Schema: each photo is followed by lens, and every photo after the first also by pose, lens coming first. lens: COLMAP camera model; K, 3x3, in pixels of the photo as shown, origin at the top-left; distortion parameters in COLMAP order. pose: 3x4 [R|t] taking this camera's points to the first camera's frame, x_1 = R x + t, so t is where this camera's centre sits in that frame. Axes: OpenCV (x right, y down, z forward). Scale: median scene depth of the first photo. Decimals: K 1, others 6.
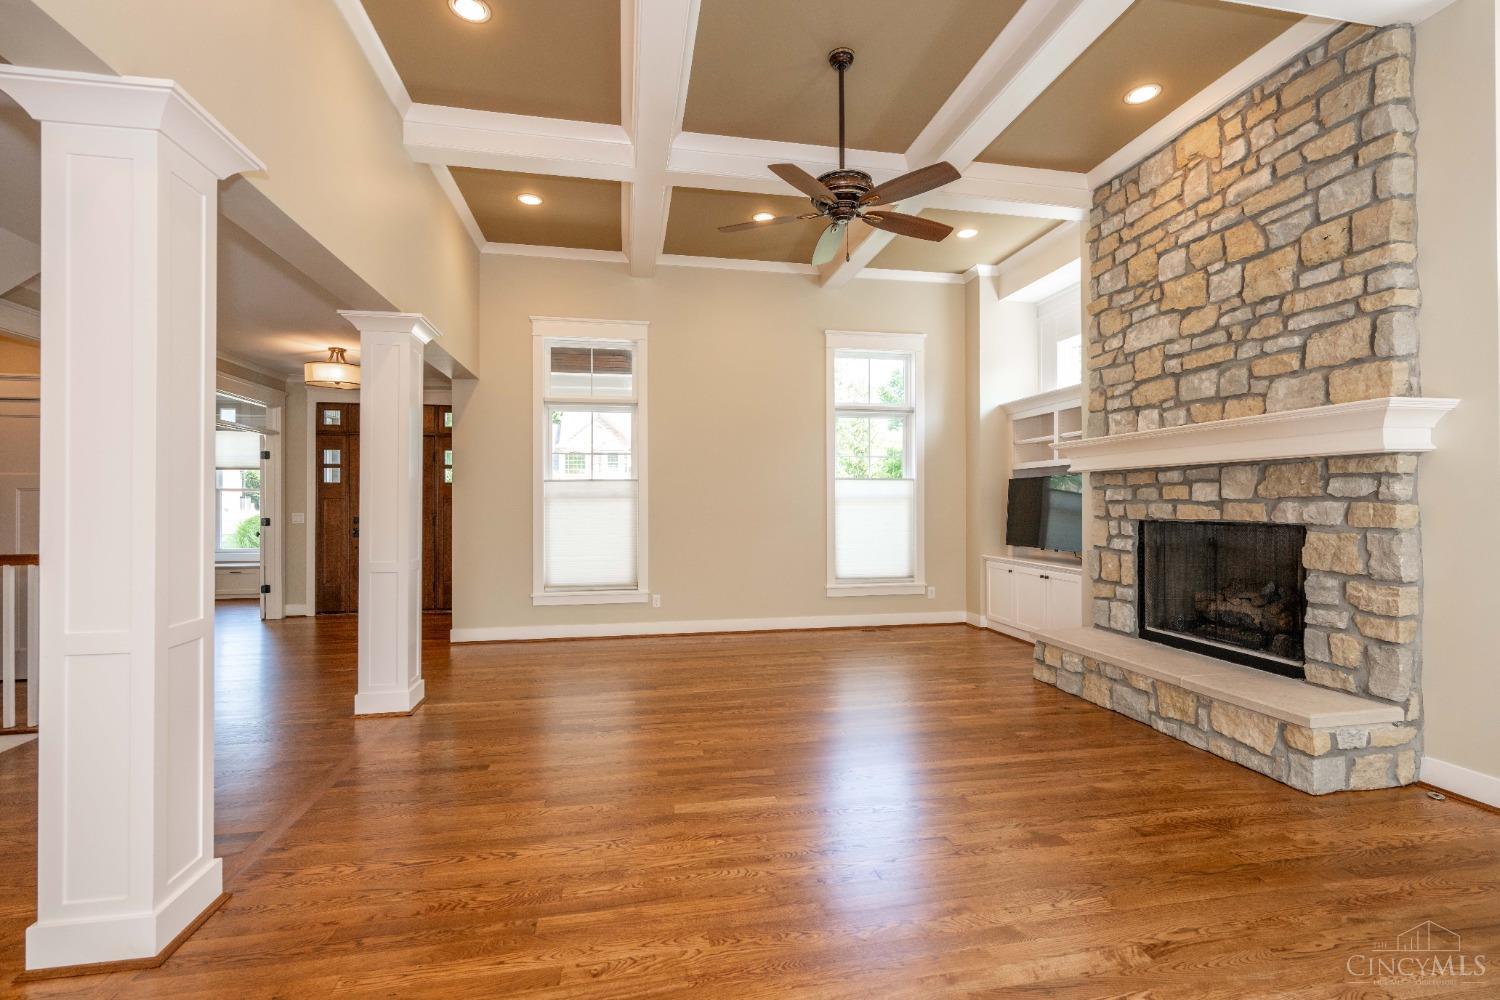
lens RADIAL K [[659.4, 0, 748.2], [0, 659.4, 501.7], [0, 0, 1]] dist [-0.001892, -0.000627]
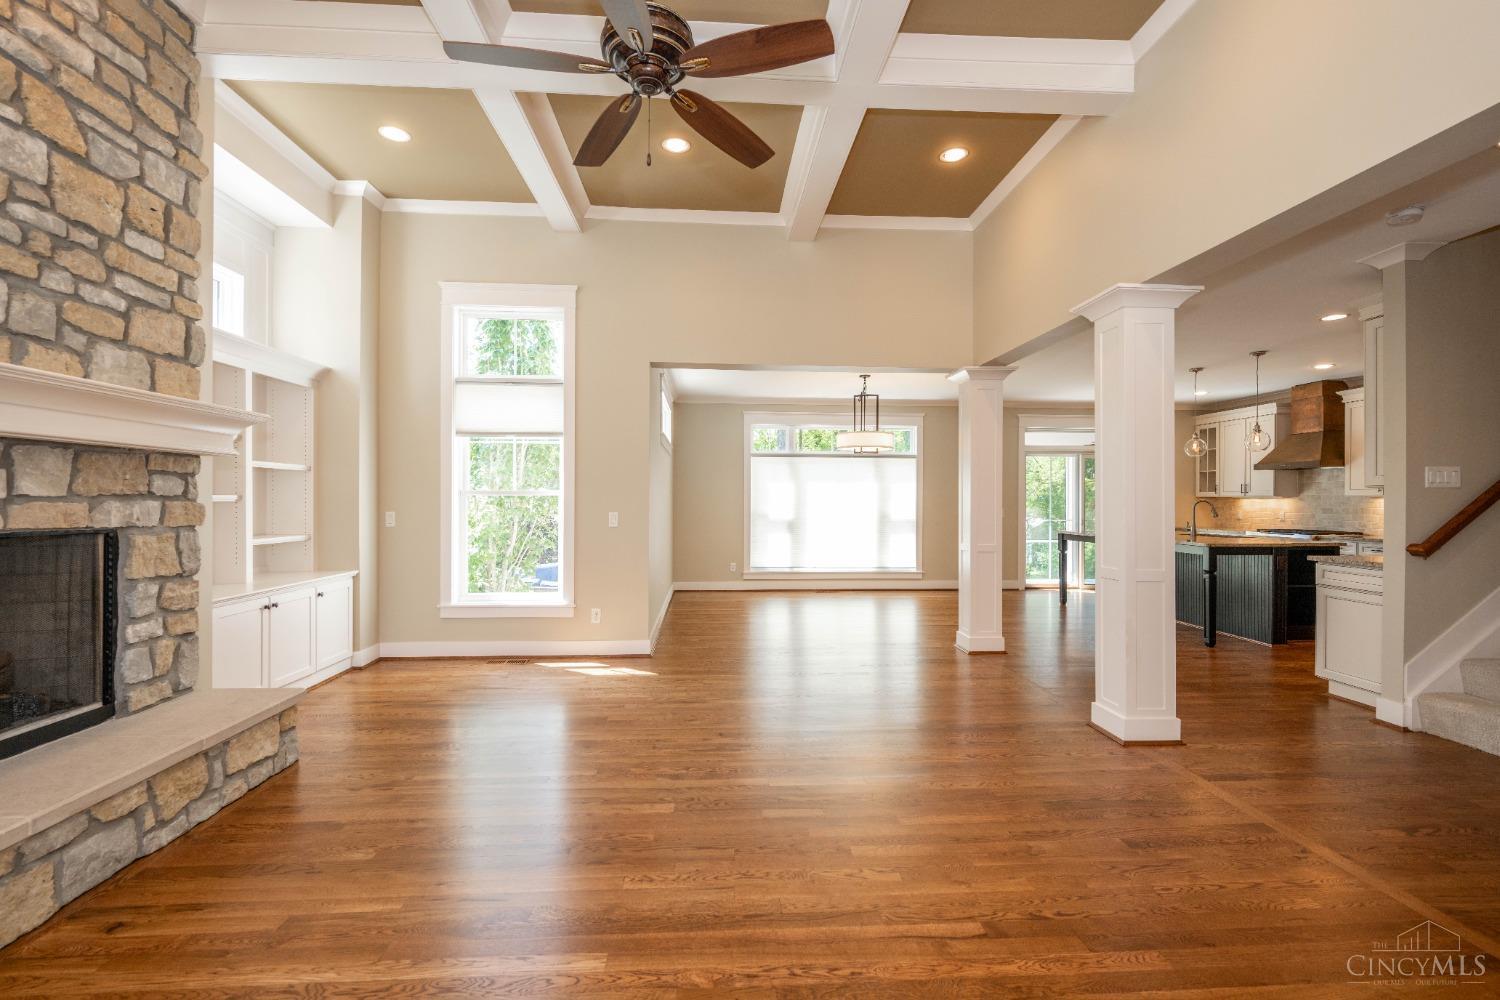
lens RADIAL K [[659.4, 0, 748.2], [0, 659.4, 501.7], [0, 0, 1]] dist [-0.001892, -0.000627]
pose [[-0.991845, -0.002306, 0.127431, -0.047767], [-0.002494, 0.999996, -0.001313, 0.000613], [-0.127428, -0.001620, -0.991847, 1.713759]]
